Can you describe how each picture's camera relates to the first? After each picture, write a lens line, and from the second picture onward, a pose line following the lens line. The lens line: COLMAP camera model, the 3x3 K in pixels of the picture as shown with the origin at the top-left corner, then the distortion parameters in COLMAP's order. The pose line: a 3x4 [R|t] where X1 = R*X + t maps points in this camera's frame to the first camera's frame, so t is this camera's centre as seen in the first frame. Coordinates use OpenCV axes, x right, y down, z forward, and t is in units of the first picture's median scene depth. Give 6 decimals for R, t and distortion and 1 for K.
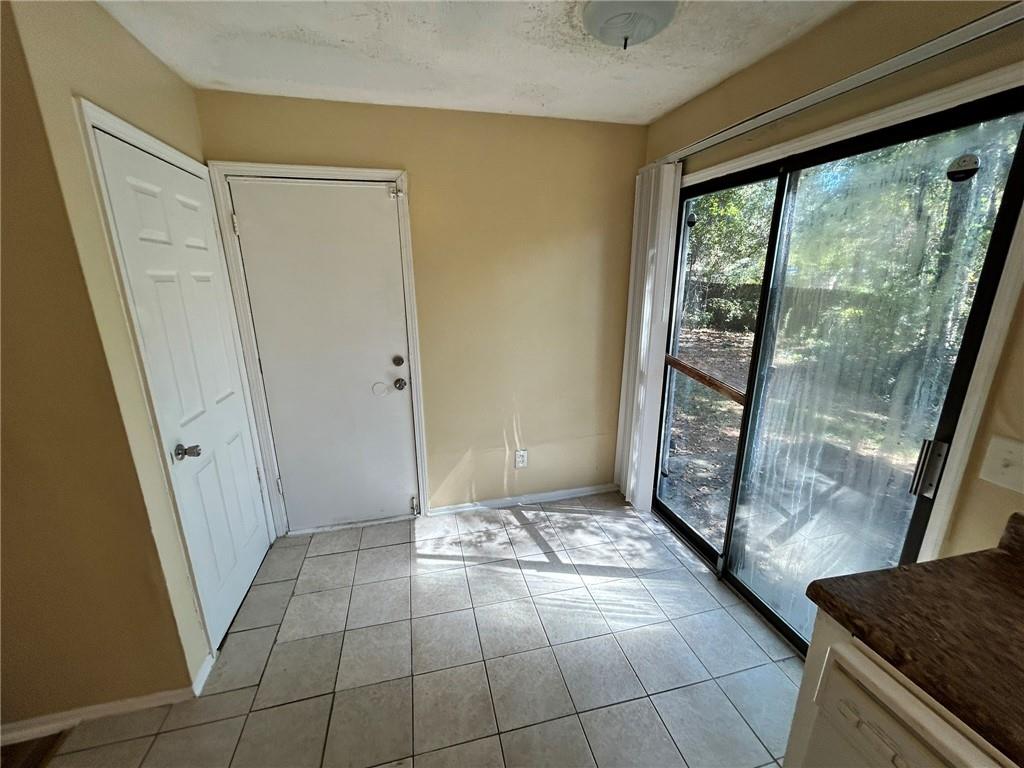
lens RADIAL K [[409.6, 0, 510.1], [0, 409.6, 387.2], [0, 0, 1]] dist [0.000002, 0.000776]
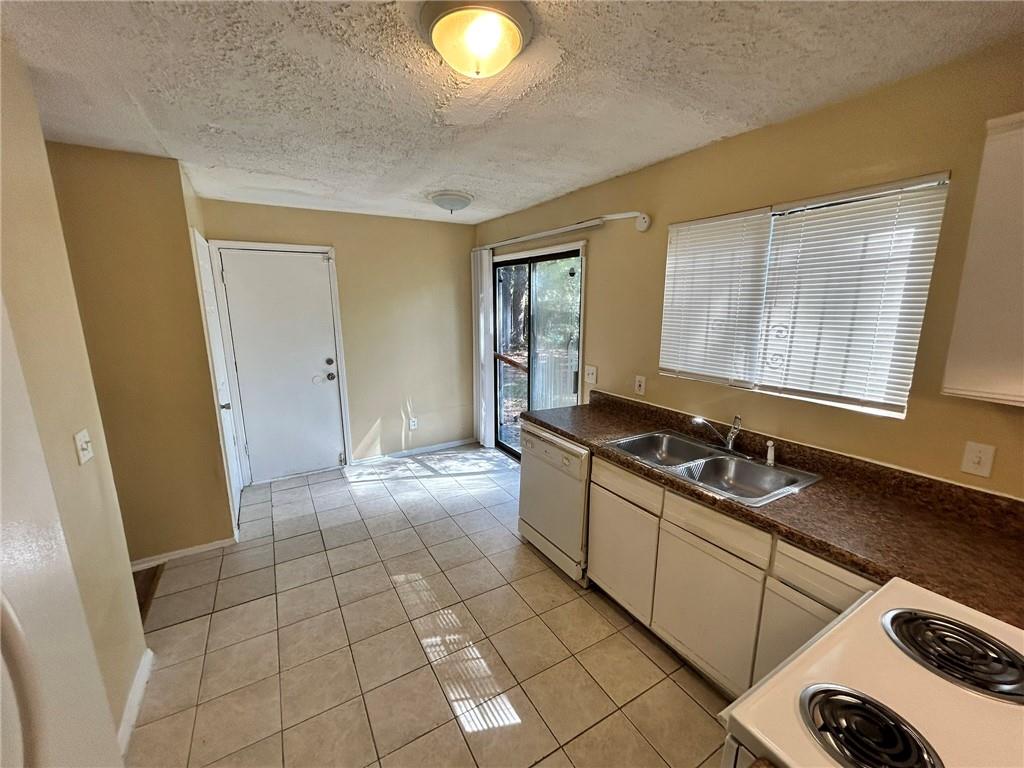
lens RADIAL K [[409.6, 0, 510.1], [0, 409.6, 387.2], [0, 0, 1]] dist [0.000002, 0.000776]
pose [[0.956567, -0.053853, 0.286496, -0.070633], [0.072775, 0.995786, -0.055803, 0.179729], [-0.282284, 0.074229, 0.956455, -0.723912]]
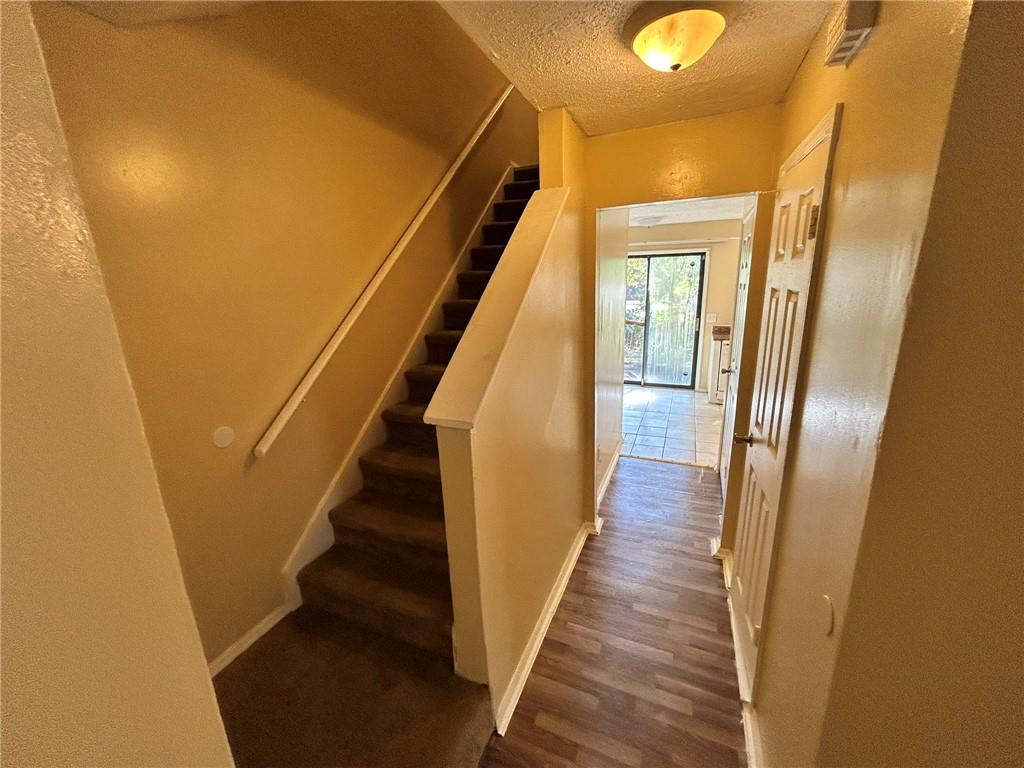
lens RADIAL K [[409.6, 0, 510.1], [0, 409.6, 387.2], [0, 0, 1]] dist [0.000002, 0.000776]
pose [[0.598957, -0.206955, 0.773576, -2.182461], [0.233203, 0.969235, 0.078738, 0.013555], [-0.766073, 0.133240, 0.628793, -0.128632]]
